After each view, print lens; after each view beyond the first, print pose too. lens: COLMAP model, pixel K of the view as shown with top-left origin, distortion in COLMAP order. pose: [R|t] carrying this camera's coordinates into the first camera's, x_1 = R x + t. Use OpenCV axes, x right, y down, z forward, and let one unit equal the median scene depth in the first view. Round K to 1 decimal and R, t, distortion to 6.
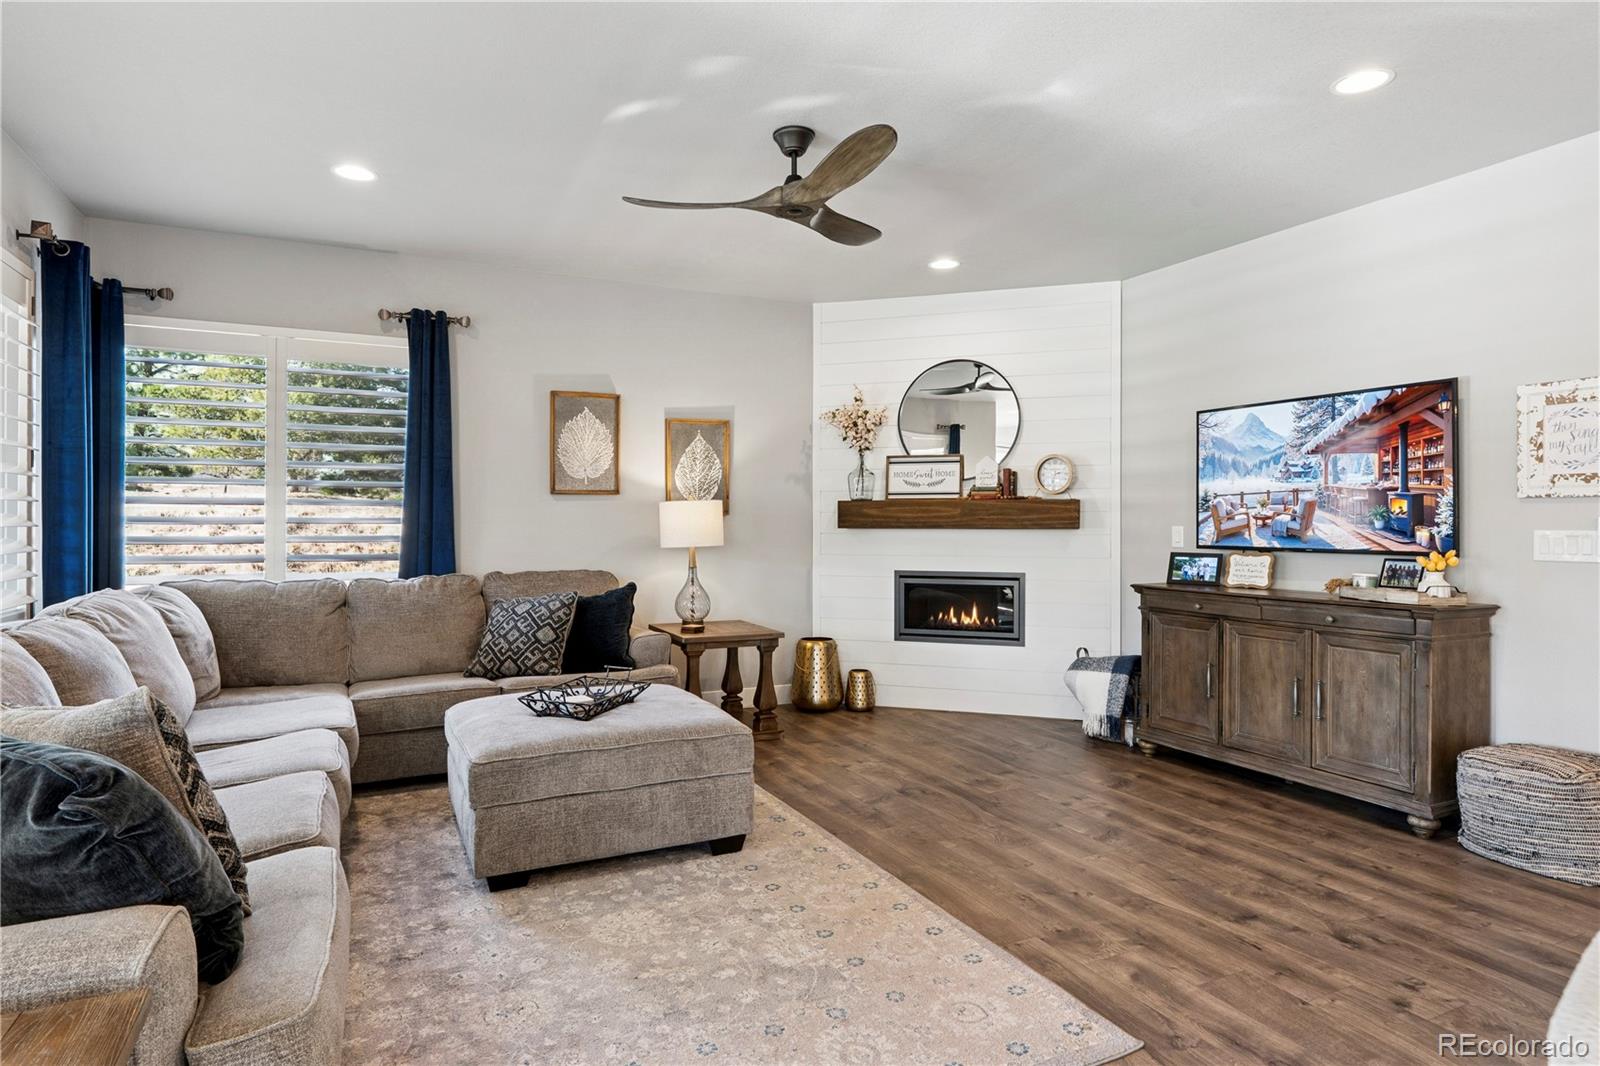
lens RADIAL K [[899.7, 0, 859.1], [0, 899.7, 515.4], [0, 0, 1]] dist [-0.002211, -0.000370]
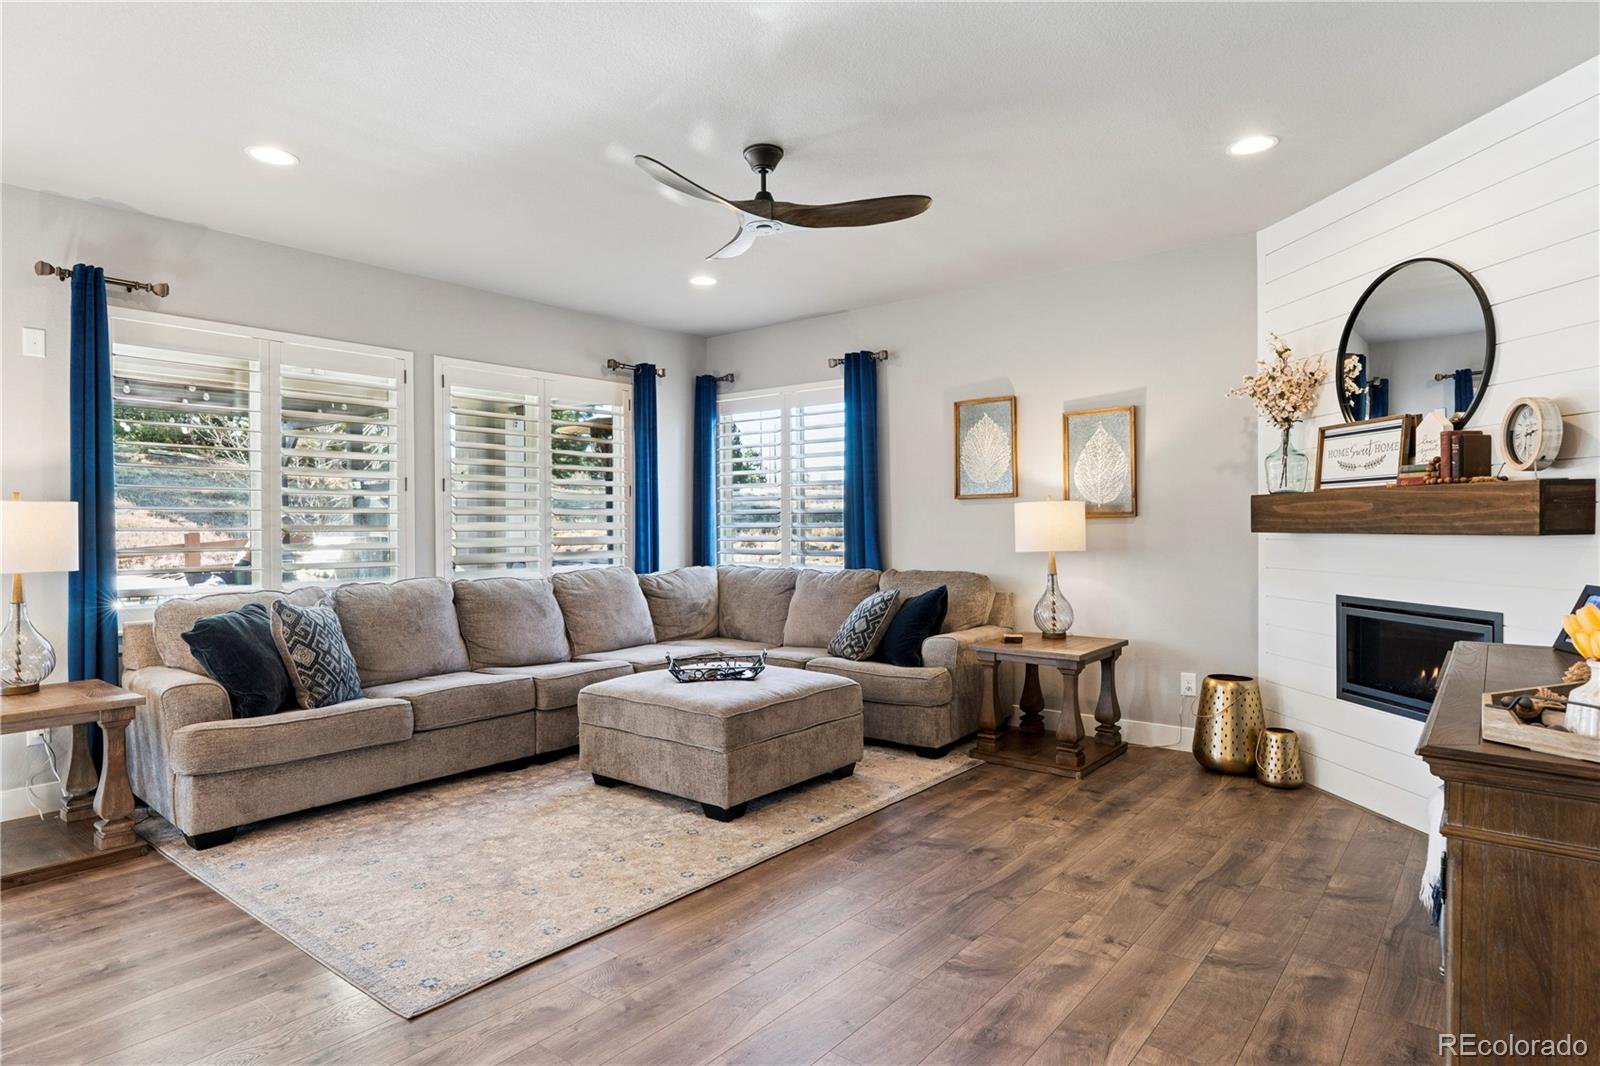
lens RADIAL K [[899.7, 0, 740.5], [0, 899.7, 515.6], [0, 0, 1]] dist [-0.002211, -0.000370]
pose [[0.382826, -0.013274, -0.923725, 0.649519], [0.010488, 0.999895, -0.010021, 0.004523], [0.923761, -0.005852, 0.382925, 0.427217]]
